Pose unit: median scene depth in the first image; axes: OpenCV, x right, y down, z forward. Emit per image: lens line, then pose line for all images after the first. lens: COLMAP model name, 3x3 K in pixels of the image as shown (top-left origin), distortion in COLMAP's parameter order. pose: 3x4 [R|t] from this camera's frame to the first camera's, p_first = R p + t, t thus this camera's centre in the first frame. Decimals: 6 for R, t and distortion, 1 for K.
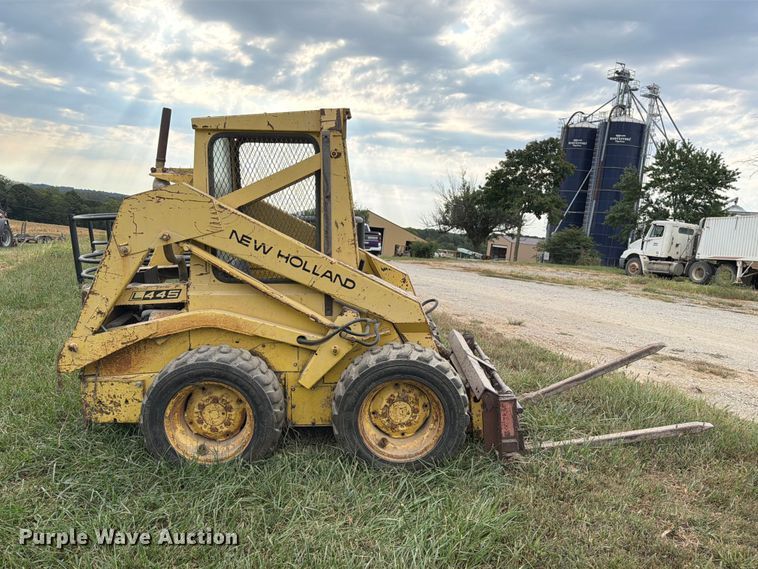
lens RADIAL K [[606.2, 0, 378.2], [0, 606.2, 264.5], [0, 0, 1]] dist [0.007236, -0.012663]
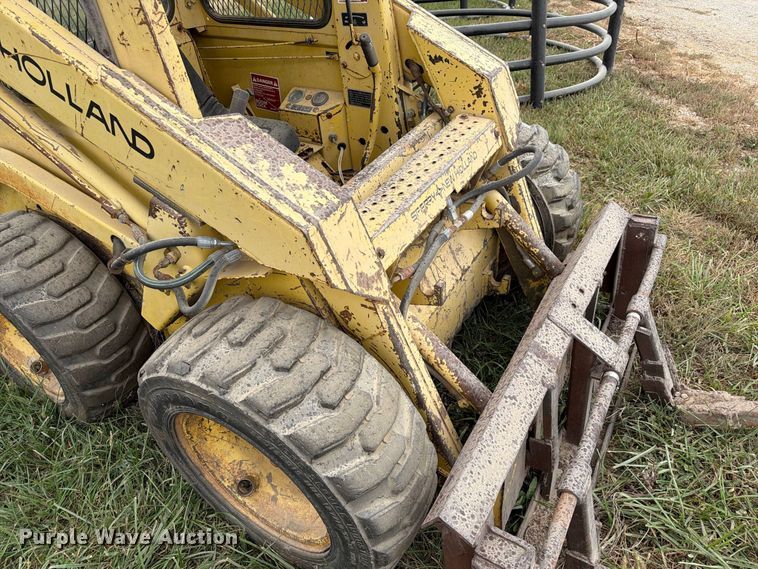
lens RADIAL K [[532.1, 0, 368.2], [0, 532.1, 288.1], [0, 0, 1]] dist [0.041662, -0.059098]
pose [[0.838557, 0.277811, -0.468661, 0.242561], [0.001787, 0.858815, 0.512282, -0.059159], [0.544811, -0.430415, 0.719669, 0.802487]]
